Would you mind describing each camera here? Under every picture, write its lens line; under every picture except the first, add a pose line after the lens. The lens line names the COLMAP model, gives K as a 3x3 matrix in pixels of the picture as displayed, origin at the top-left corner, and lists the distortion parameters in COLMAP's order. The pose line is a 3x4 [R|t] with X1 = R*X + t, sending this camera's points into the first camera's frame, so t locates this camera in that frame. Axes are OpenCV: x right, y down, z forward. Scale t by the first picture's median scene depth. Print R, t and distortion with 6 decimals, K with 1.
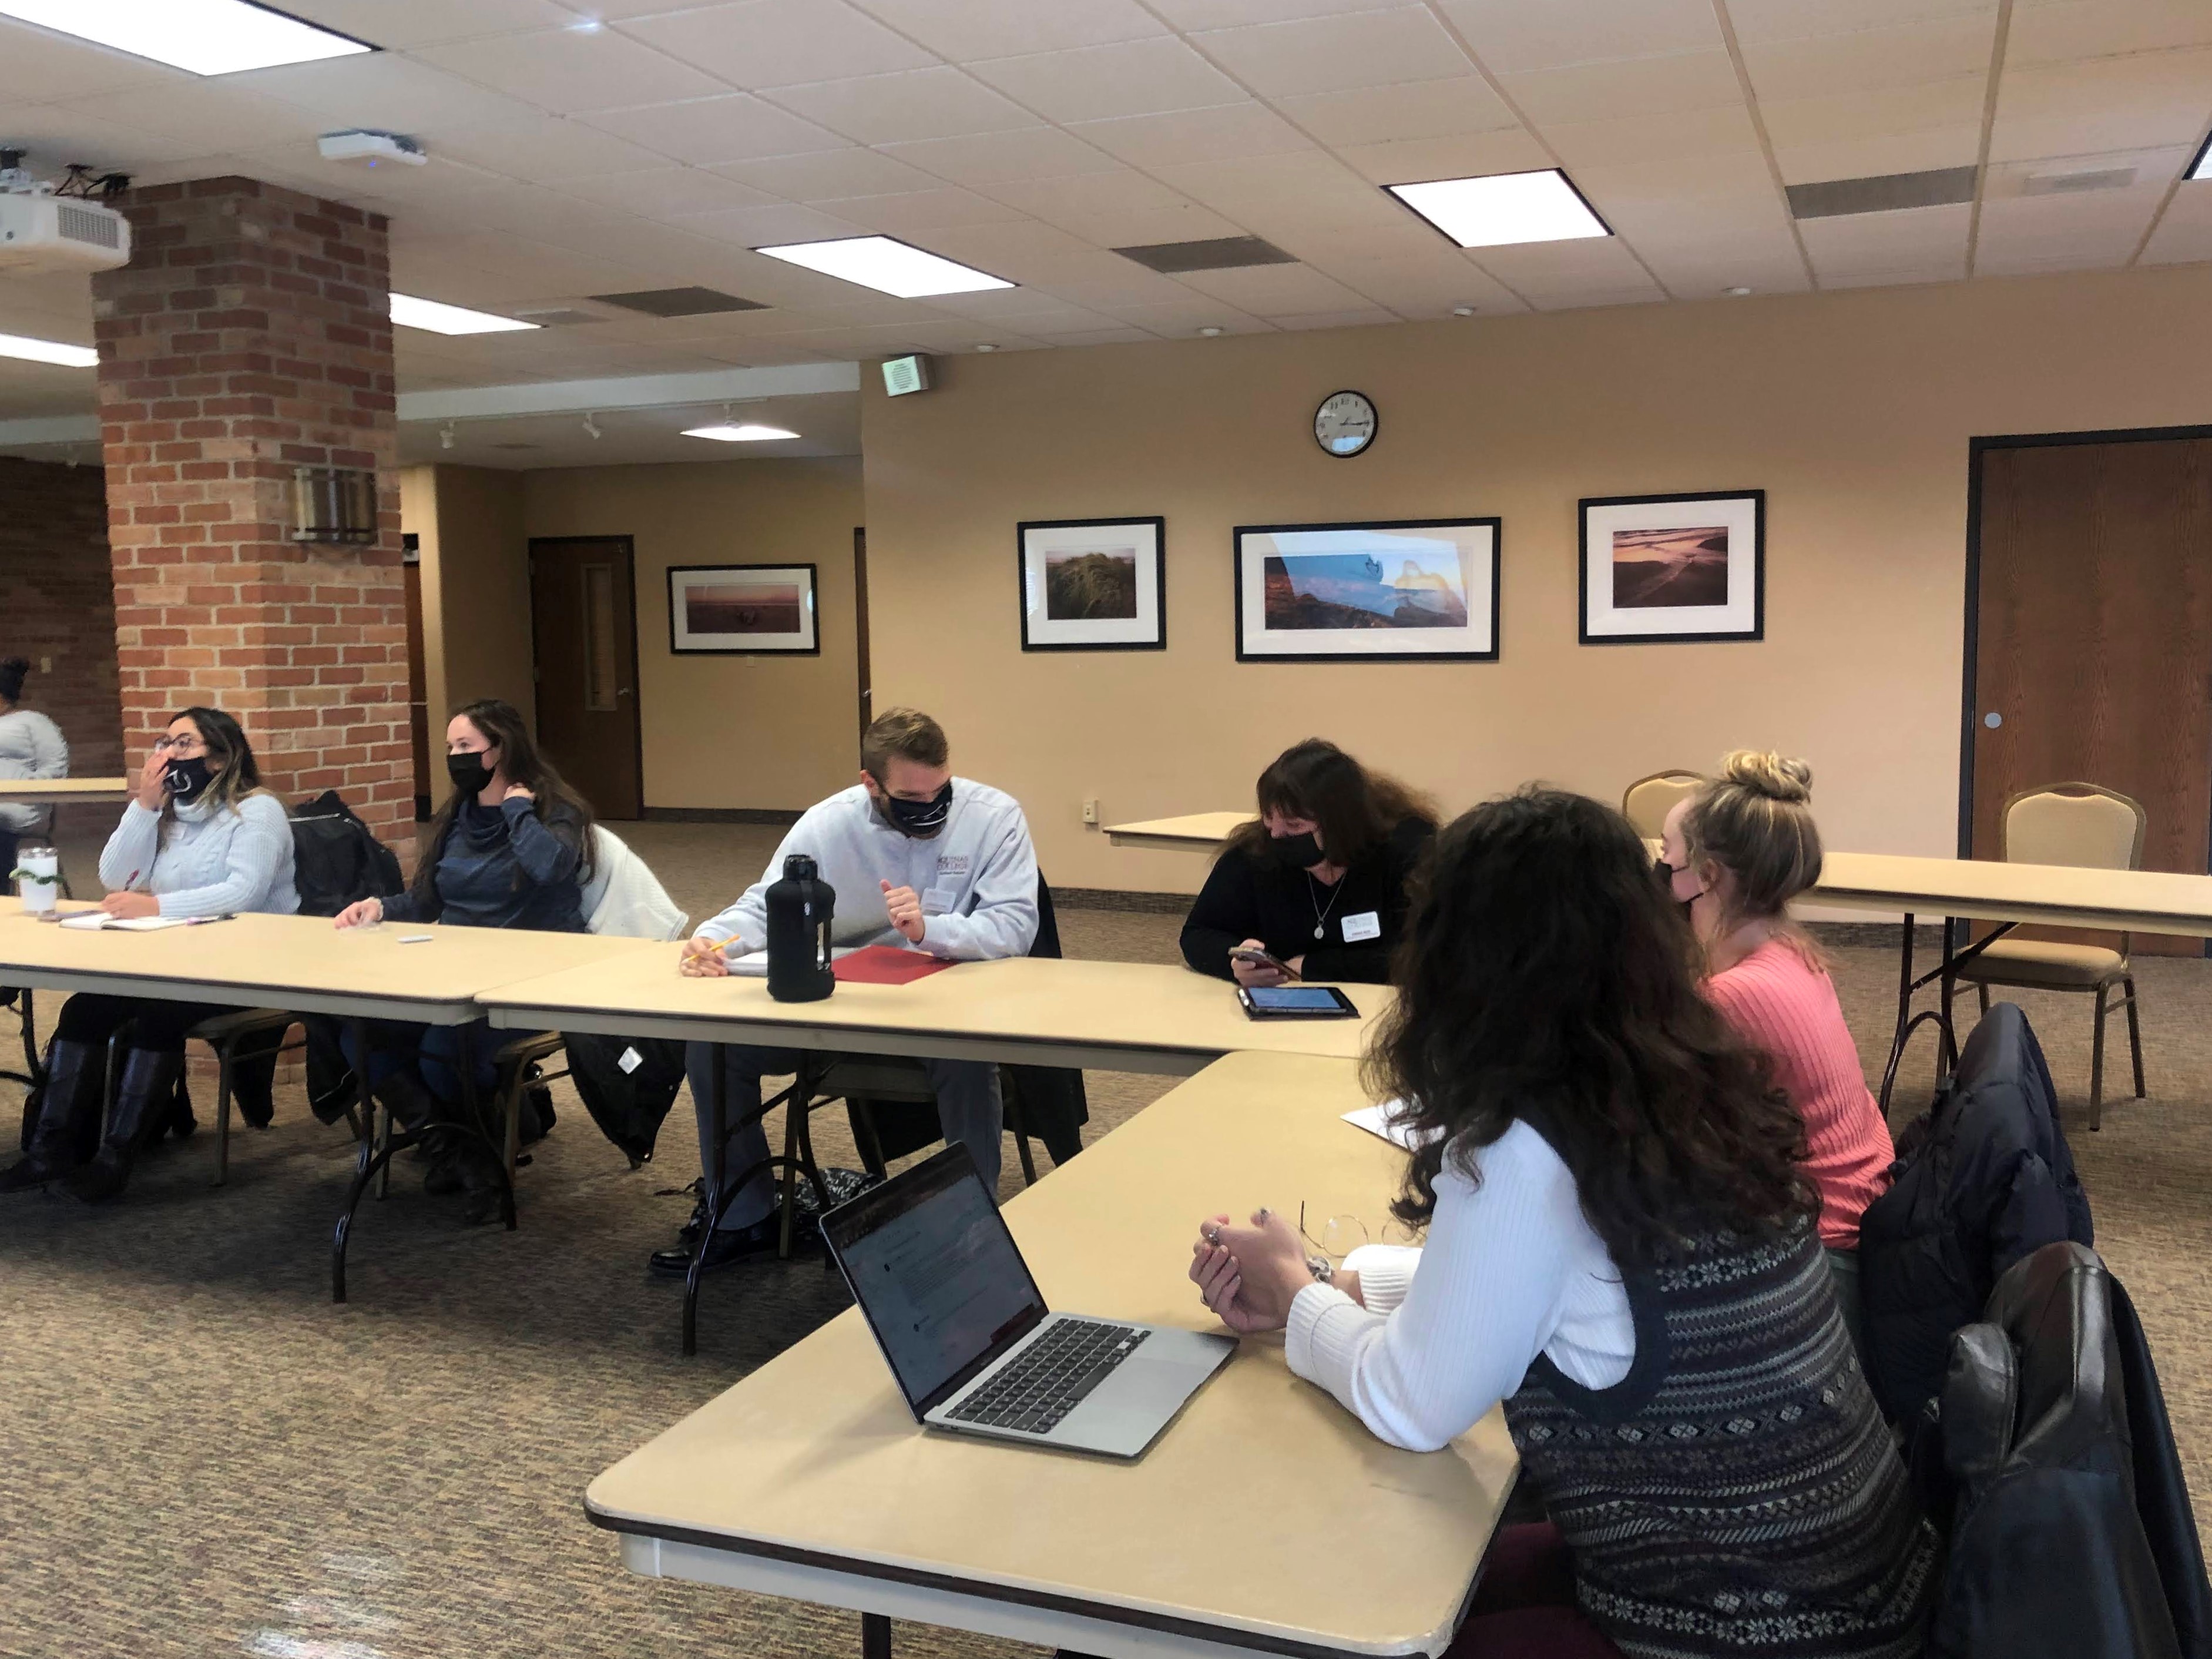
lens RADIAL K [[2042.1, 0, 1106.0], [0, 2042.1, 829.5], [0, 0, 1]] dist [0.013157, 0.103135]
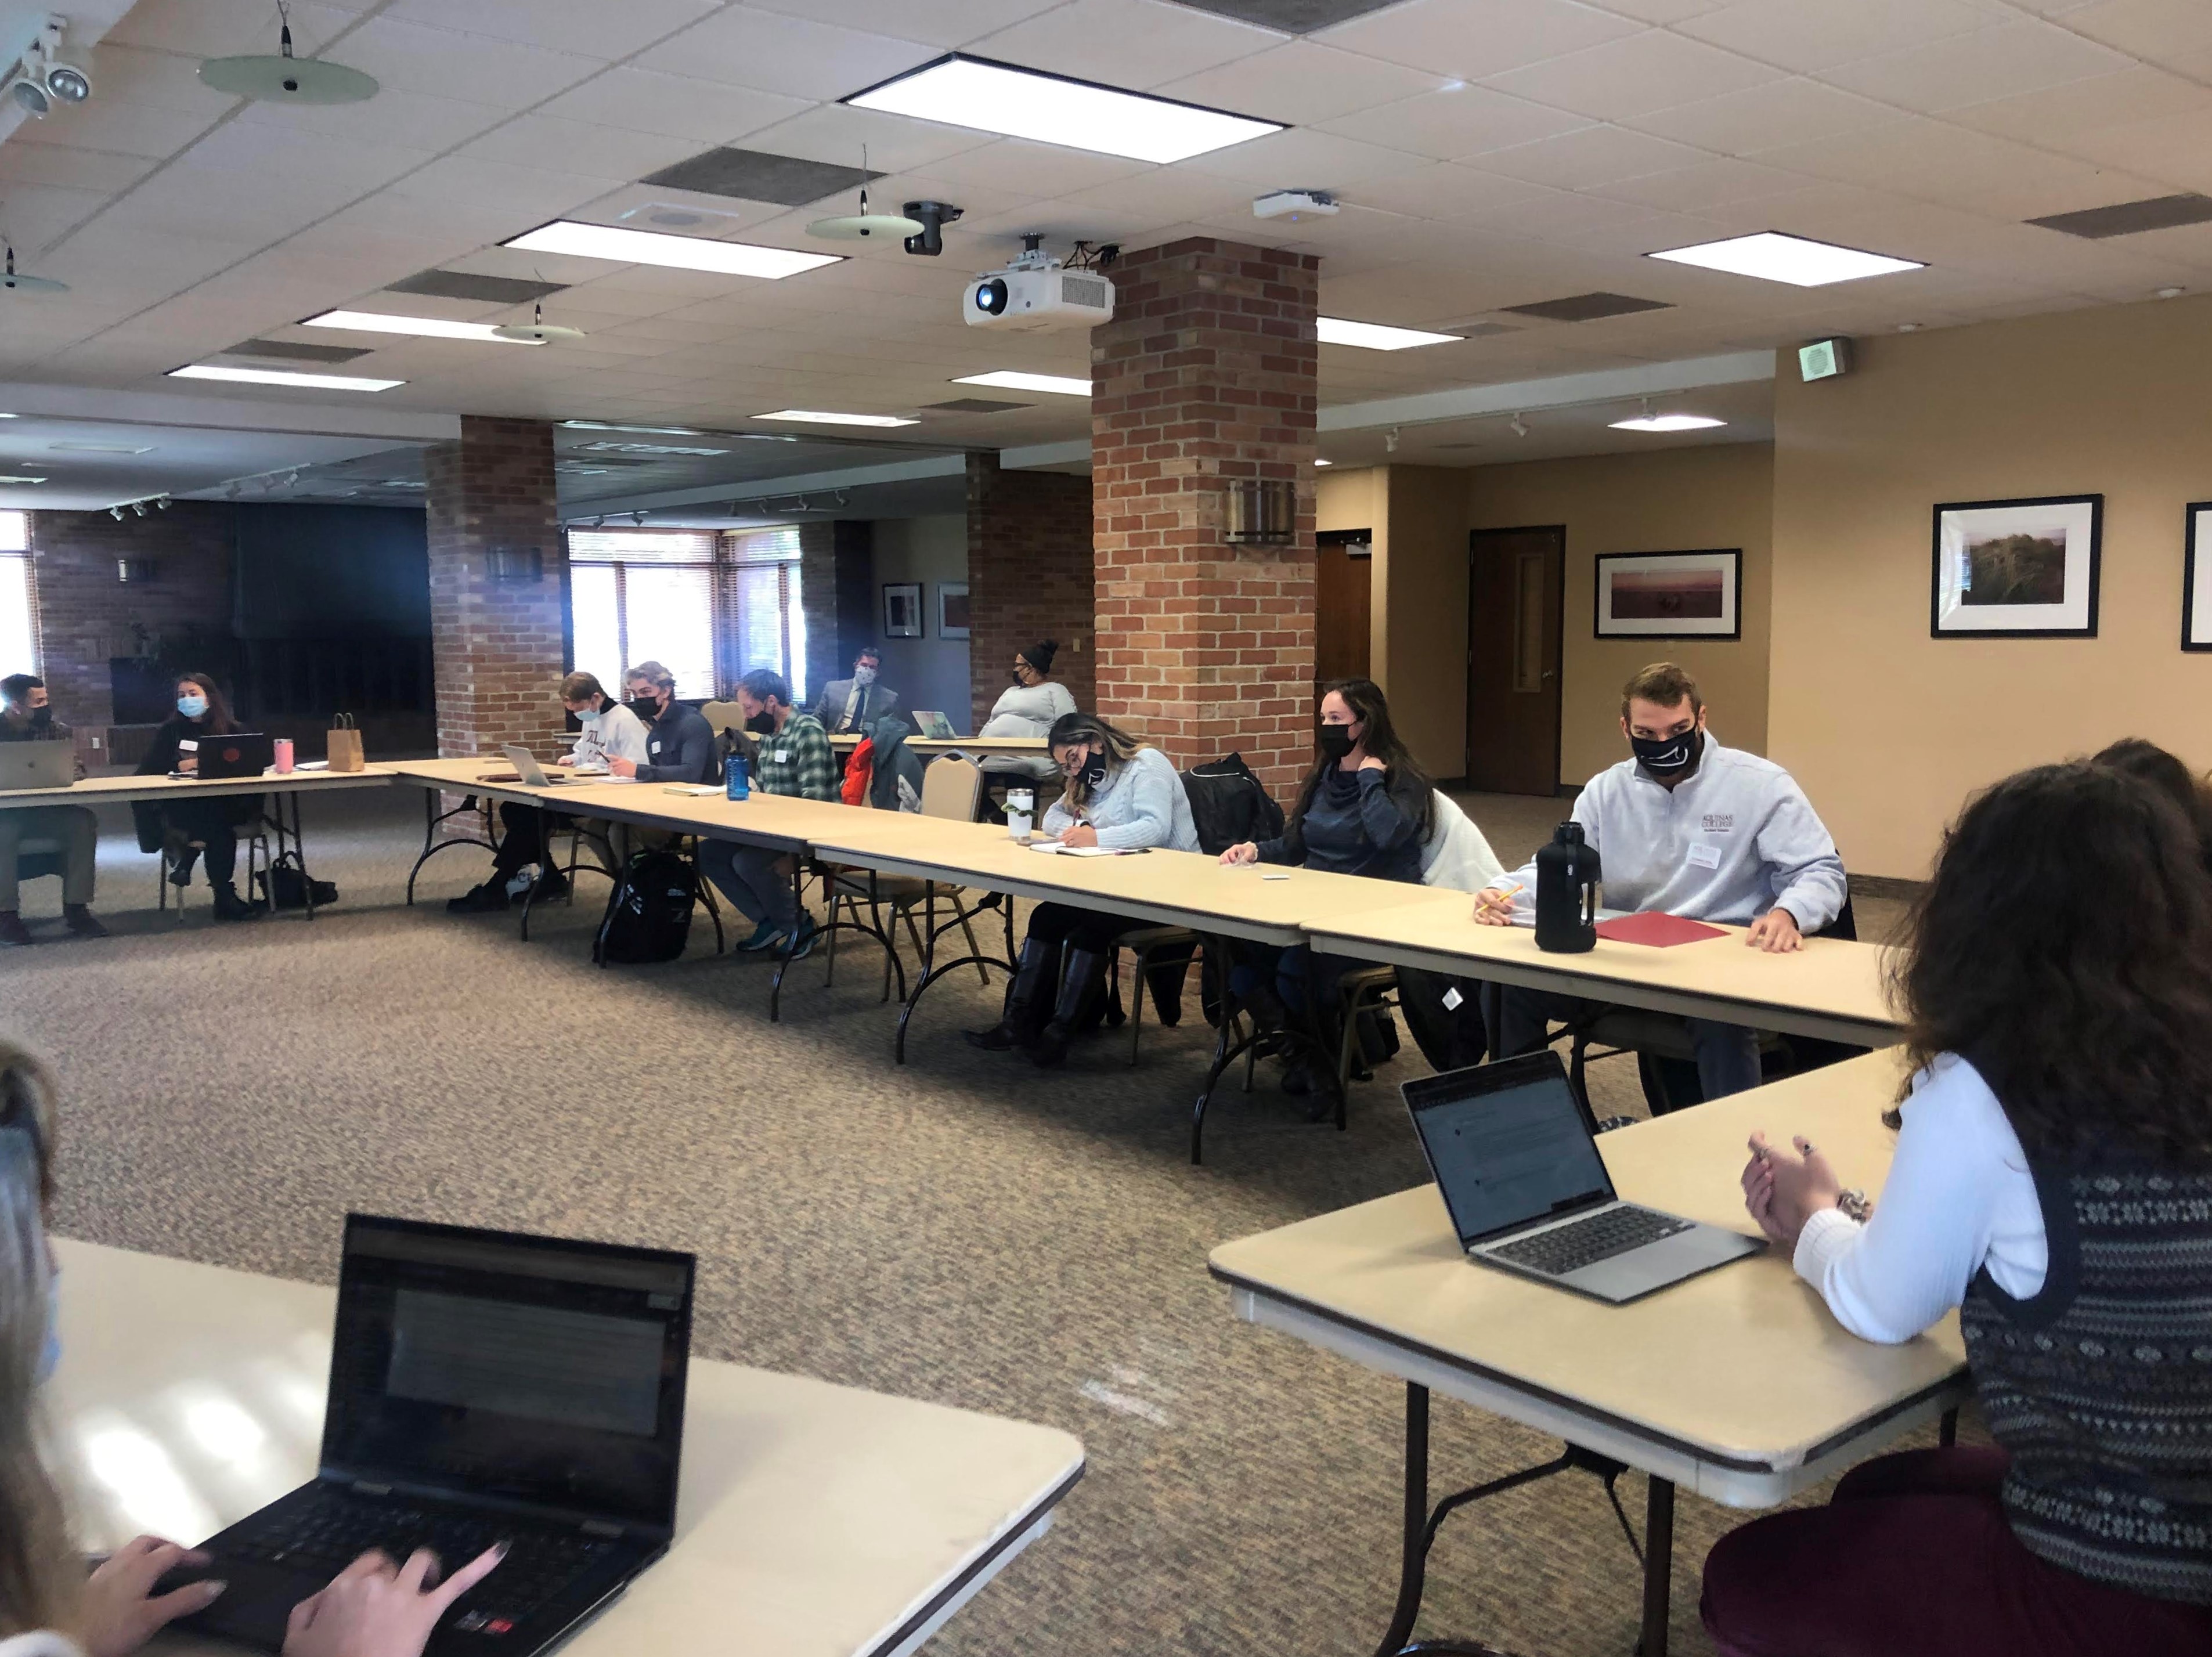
lens RADIAL K [[1985.2, 0, 1109.8], [0, 1985.2, 853.2], [0, 0, 1]] dist [0.261680, -0.371661]
pose [[0.889068, 0.063356, -0.453369, 0.094890], [-0.053553, 0.997971, 0.034442, 0.003677], [0.454631, -0.006342, 0.890657, -0.077970]]
